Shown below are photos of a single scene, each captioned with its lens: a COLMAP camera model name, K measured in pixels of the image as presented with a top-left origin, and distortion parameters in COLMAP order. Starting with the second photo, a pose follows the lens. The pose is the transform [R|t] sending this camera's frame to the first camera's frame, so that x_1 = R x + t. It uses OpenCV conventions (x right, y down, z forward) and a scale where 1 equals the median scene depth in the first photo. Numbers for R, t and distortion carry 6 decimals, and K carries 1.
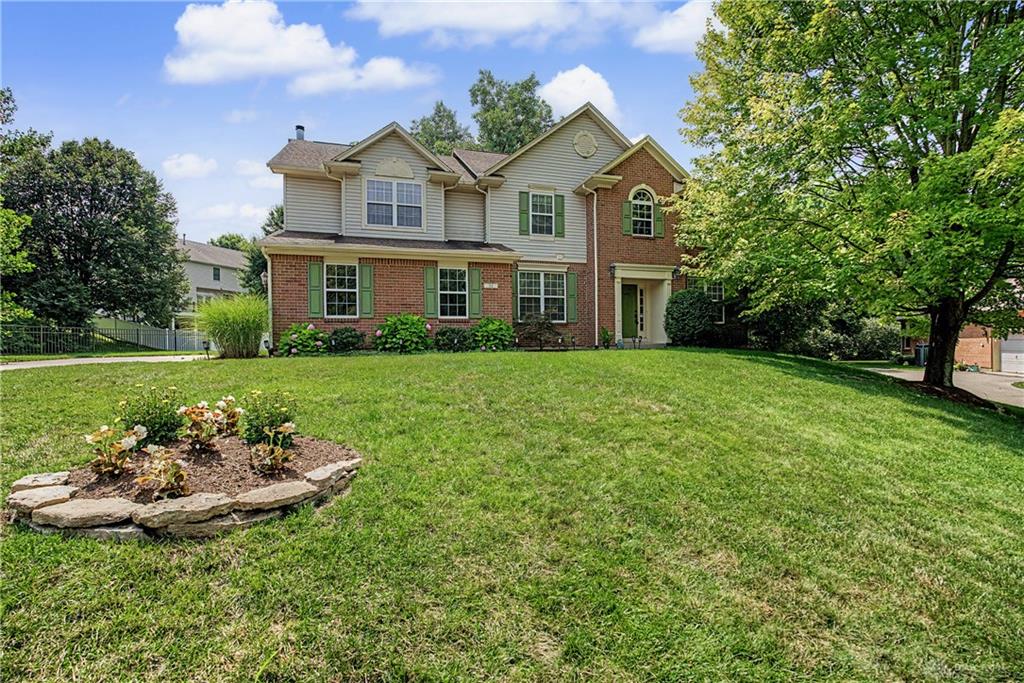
lens RADIAL K [[399.4, 0, 507.5], [0, 399.4, 320.5], [0, 0, 1]] dist [-0.003729, -0.000438]
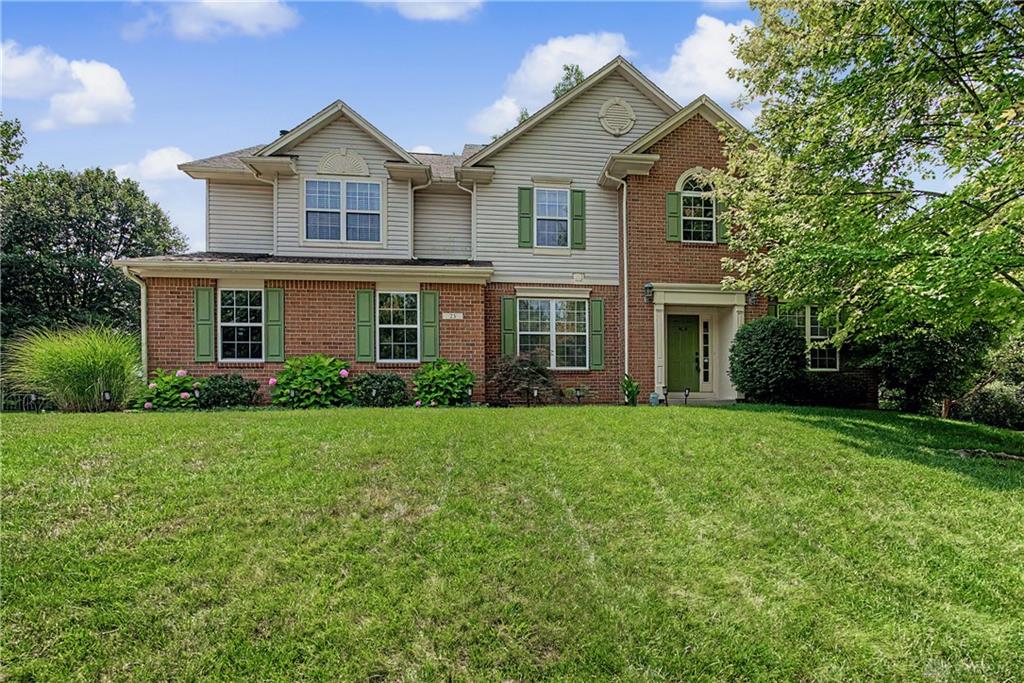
lens RADIAL K [[471.4, 0, 570.5], [0, 471.4, 378.1], [0, 0, 1]] dist [-0.005424, 0.001285]
pose [[0.990043, -0.004190, -0.140703, 0.243874], [0.004456, 0.999989, 0.001577, 0.019377], [0.140694, -0.002188, 0.990051, 0.175074]]
